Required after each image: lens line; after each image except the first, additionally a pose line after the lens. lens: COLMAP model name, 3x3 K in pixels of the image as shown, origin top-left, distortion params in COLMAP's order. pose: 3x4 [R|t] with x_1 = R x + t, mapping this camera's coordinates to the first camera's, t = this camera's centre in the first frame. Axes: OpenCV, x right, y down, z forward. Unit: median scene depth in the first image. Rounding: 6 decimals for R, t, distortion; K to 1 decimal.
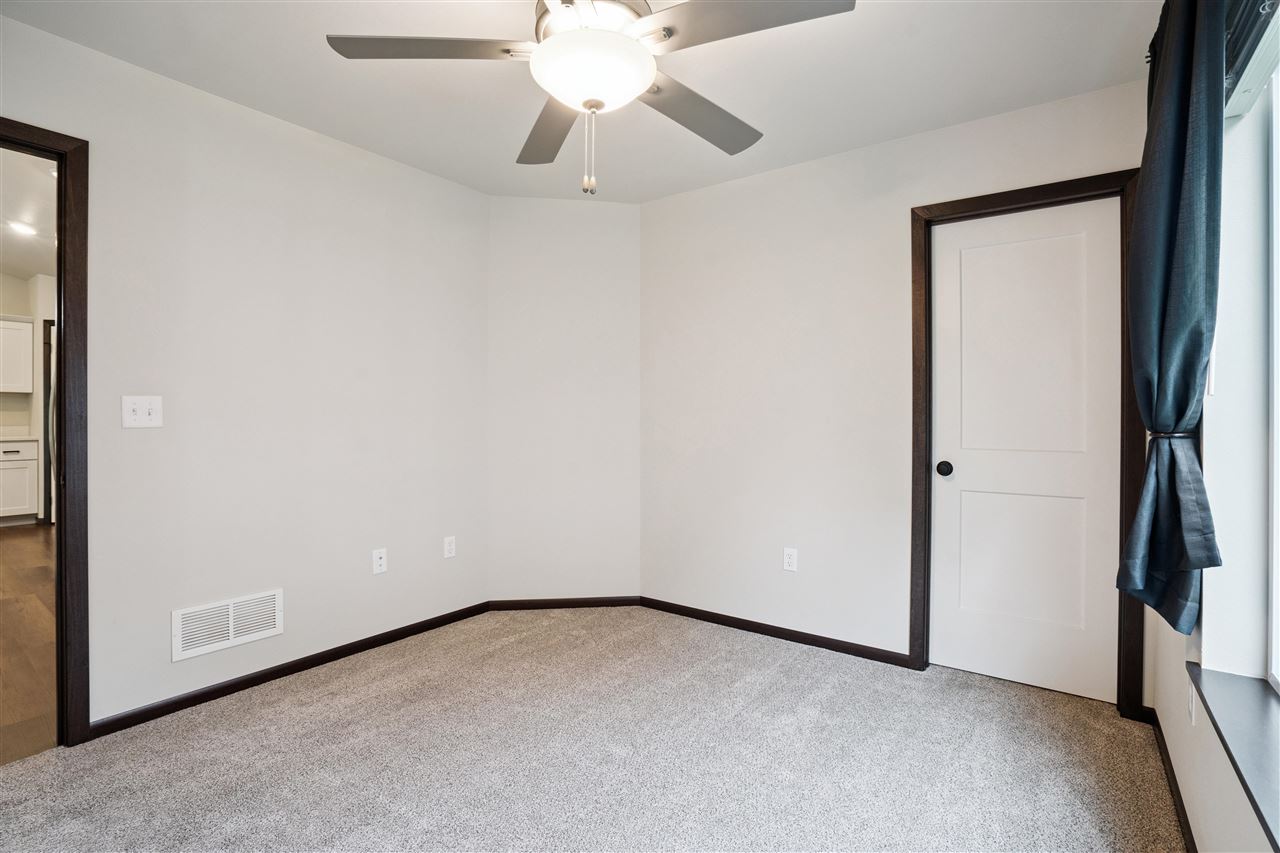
lens RADIAL K [[602.4, 0, 639.4], [0, 602.4, 416.2], [0, 0, 1]] dist [-0.033718, 0.004548]
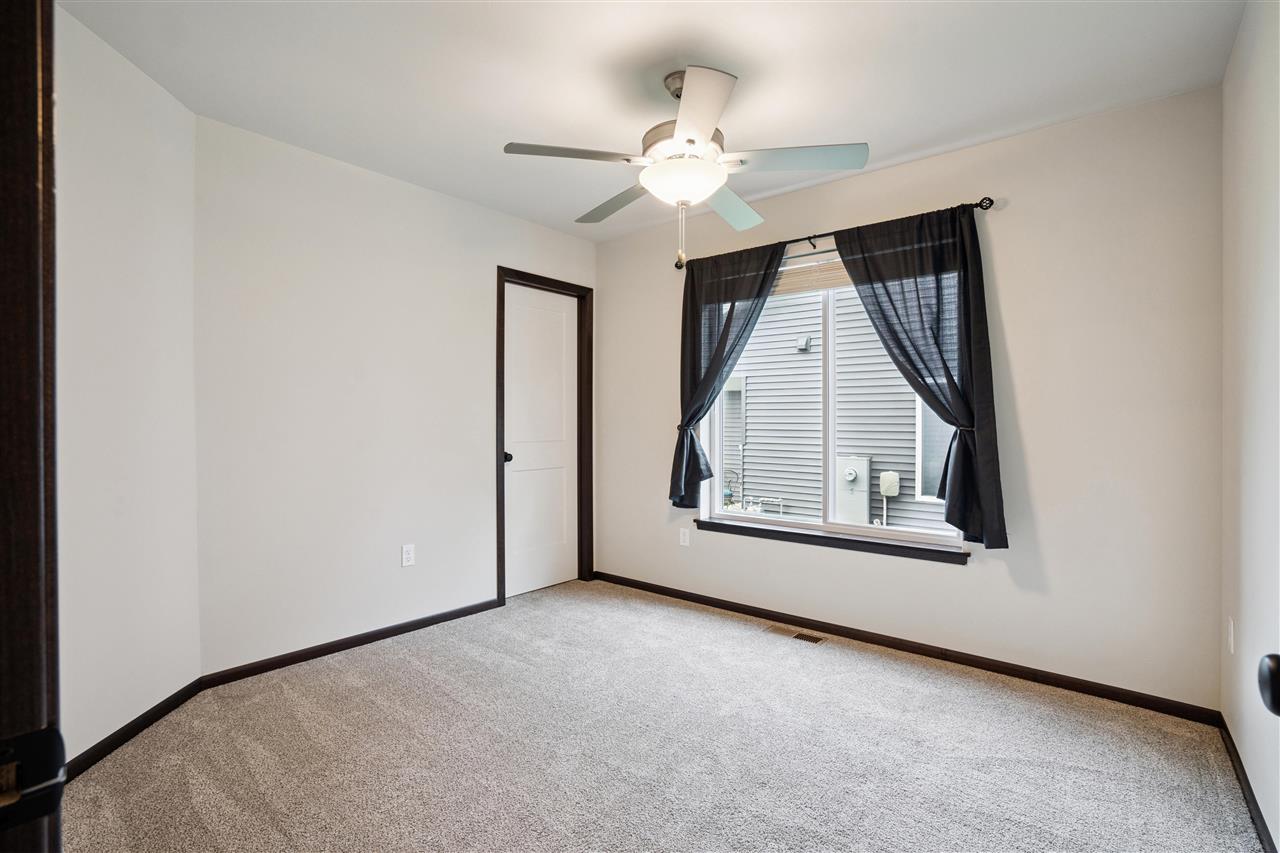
lens RADIAL K [[602.4, 0, 639.5], [0, 602.4, 433.1], [0, 0, 1]] dist [-0.033718, 0.004548]
pose [[0.052008, -0.012451, 0.998569, -0.885246], [0.008273, 0.999893, 0.012037, 0.017824], [-0.998612, 0.007635, 0.052105, 0.617853]]
